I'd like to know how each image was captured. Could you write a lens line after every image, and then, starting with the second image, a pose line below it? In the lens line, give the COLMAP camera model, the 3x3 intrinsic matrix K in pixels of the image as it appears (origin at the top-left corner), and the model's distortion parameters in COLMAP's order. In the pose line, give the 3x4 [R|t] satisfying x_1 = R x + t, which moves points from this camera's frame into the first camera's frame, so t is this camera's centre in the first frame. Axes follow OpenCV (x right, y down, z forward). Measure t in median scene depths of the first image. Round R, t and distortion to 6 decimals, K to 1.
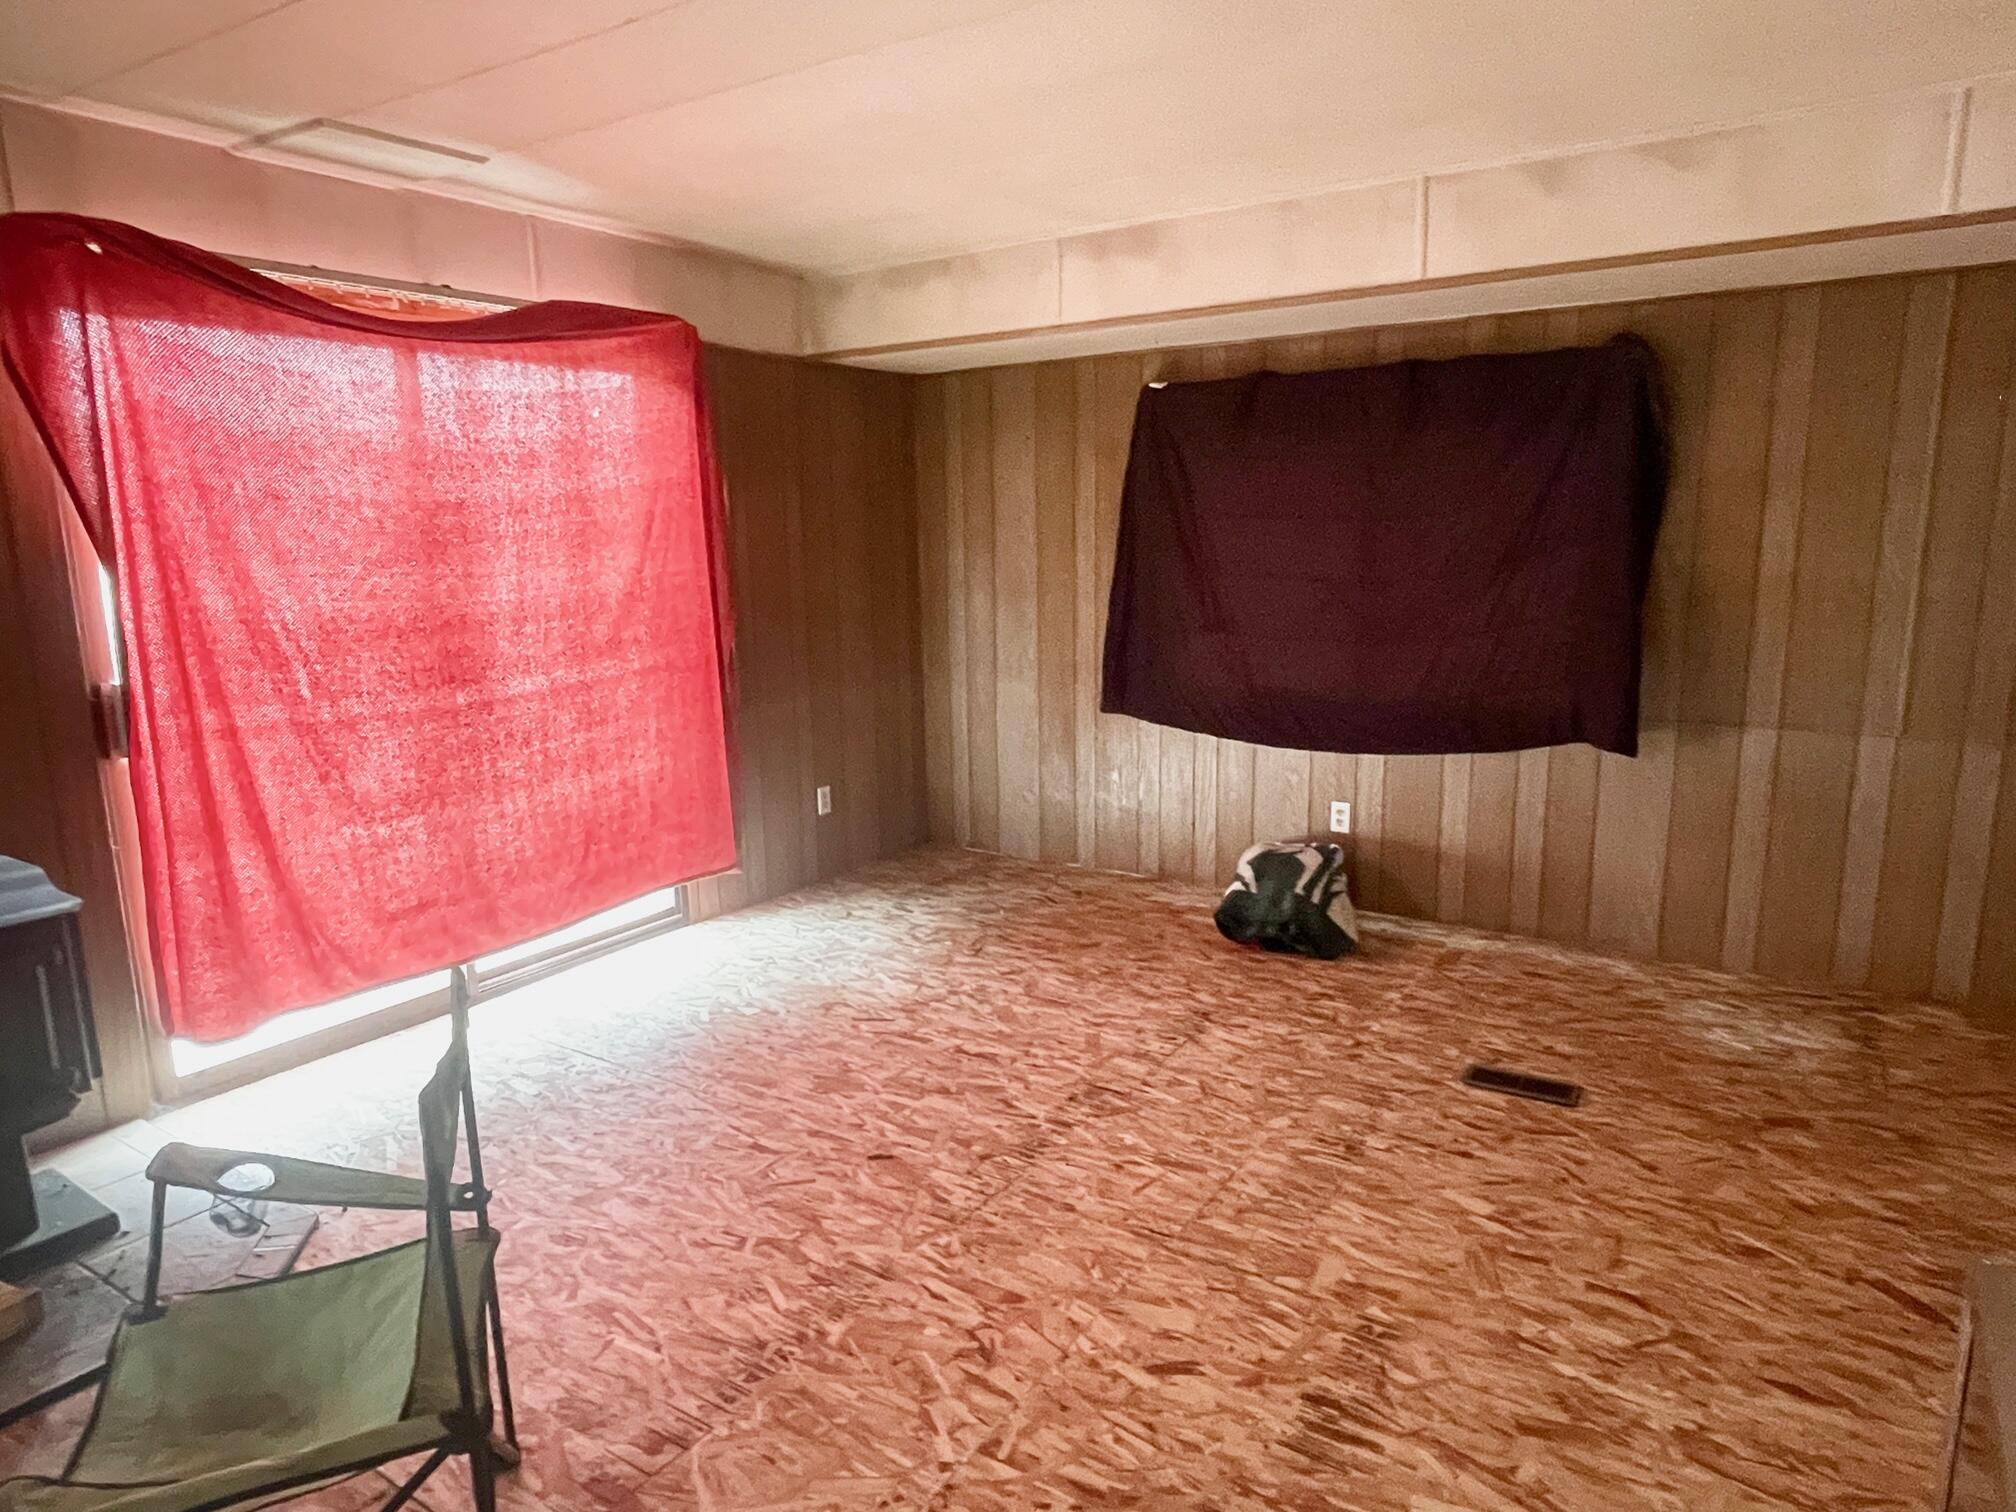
lens RADIAL K [[1219.5, 0, 1008.0], [0, 1219.5, 756.0], [0, 0, 1]] dist [0.004500, -0.016754]
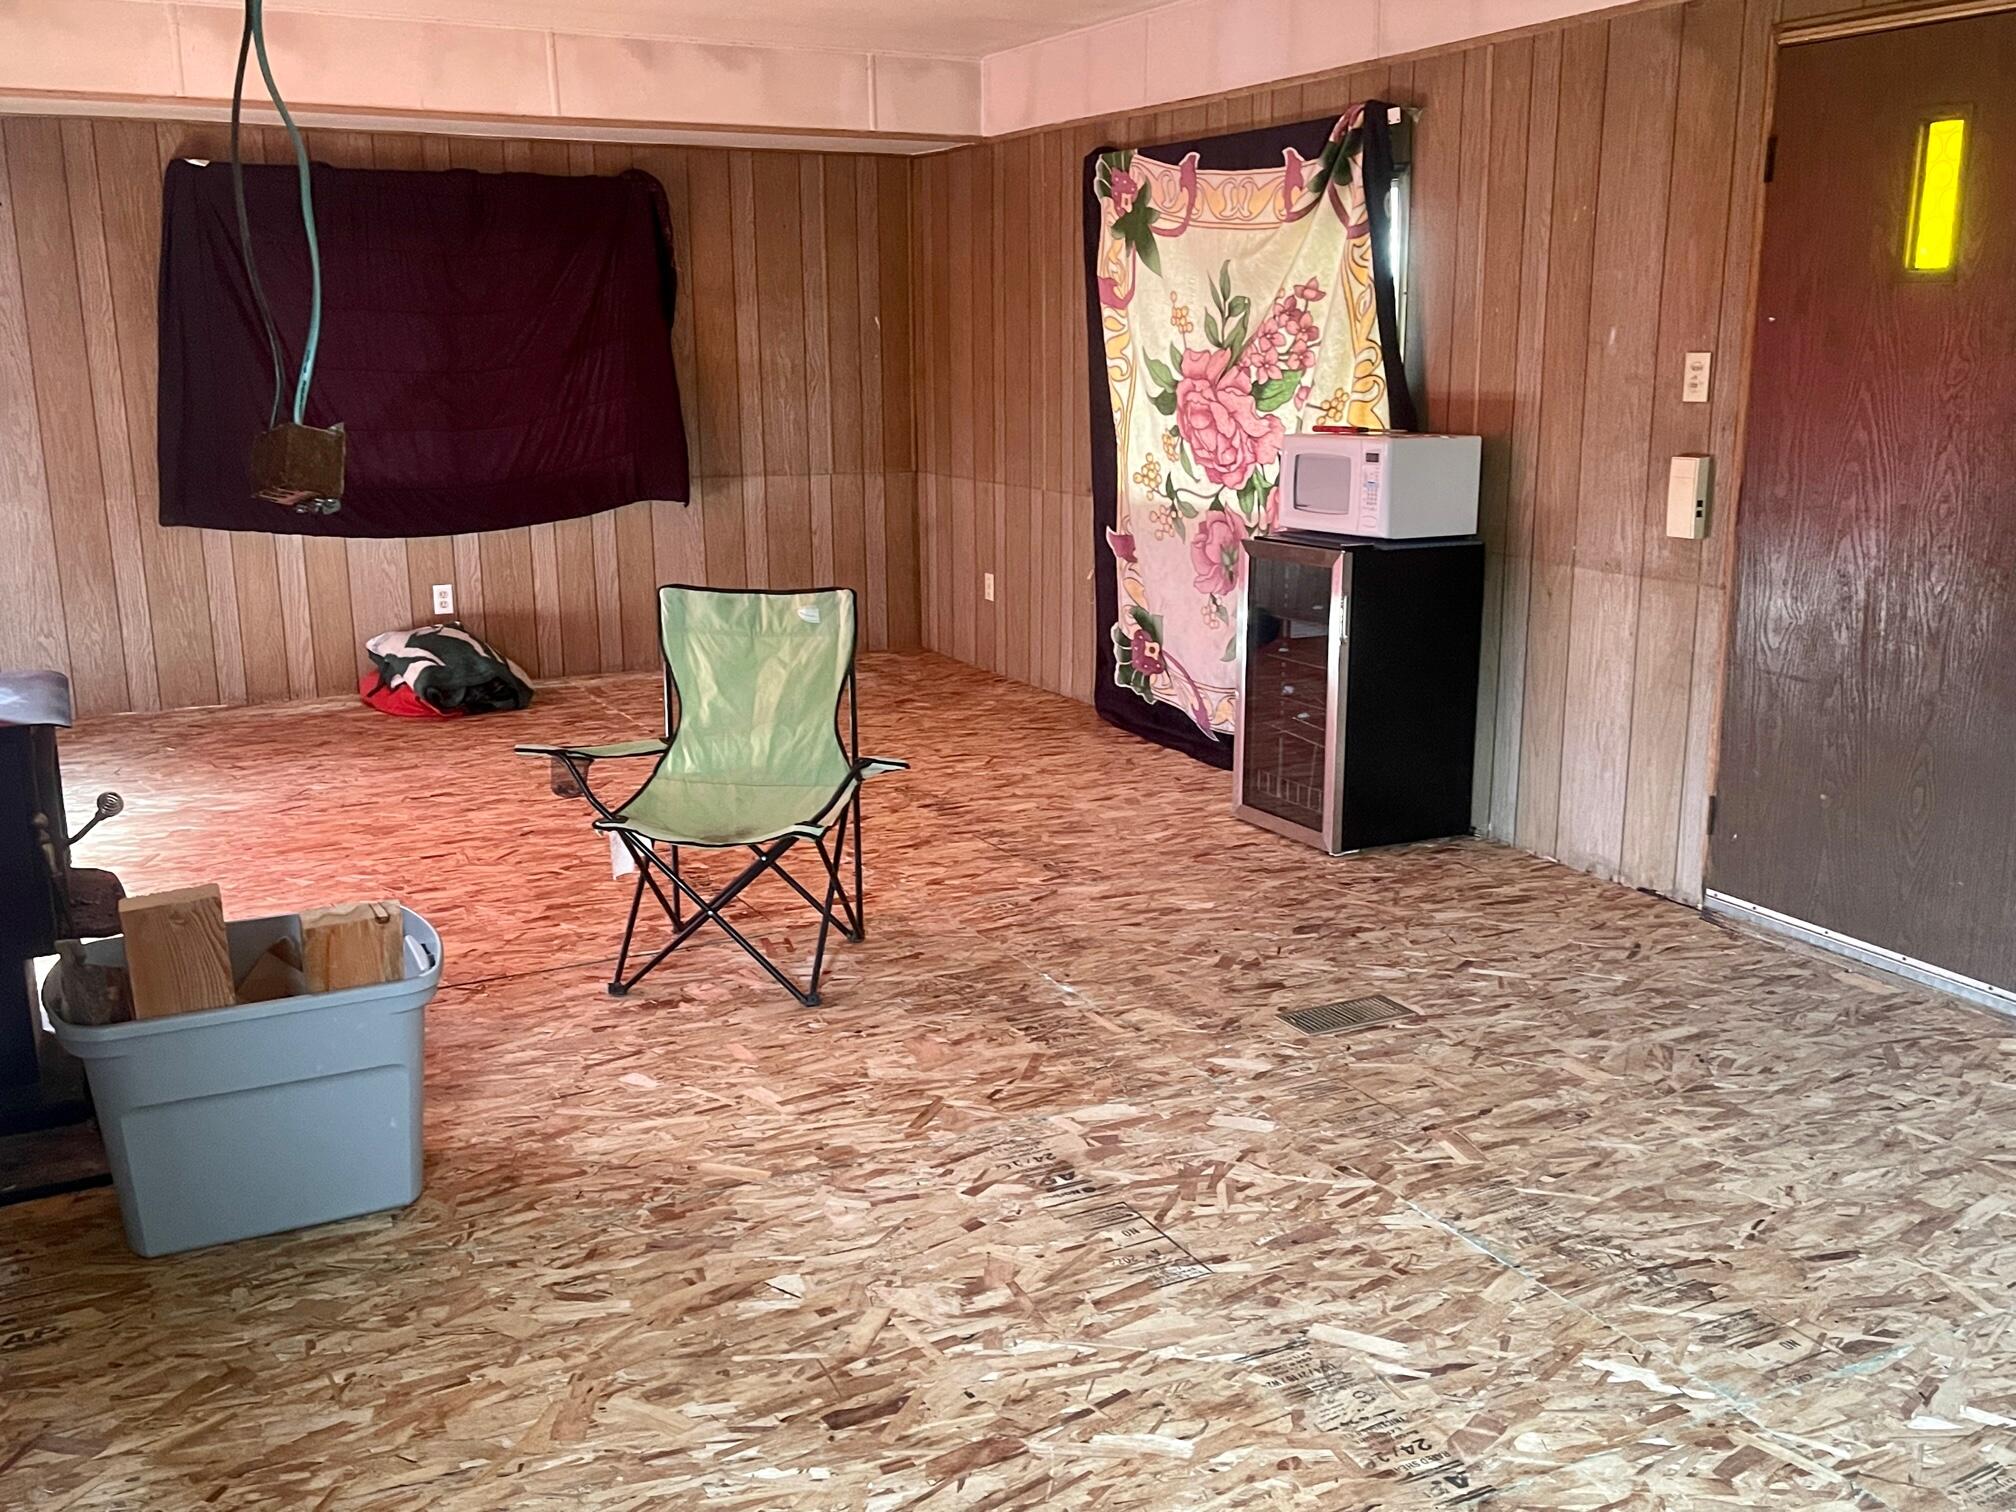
lens RADIAL K [[1863.5, 0, 1008.0], [0, 1863.5, 756.0], [0, 0, 1]] dist [0.001629, 0.008016]
pose [[0.480201, -0.177348, 0.859043, -0.994746], [0.151680, 0.981383, 0.117817, 0.074498], [-0.863945, 0.073724, 0.498161, -0.232663]]
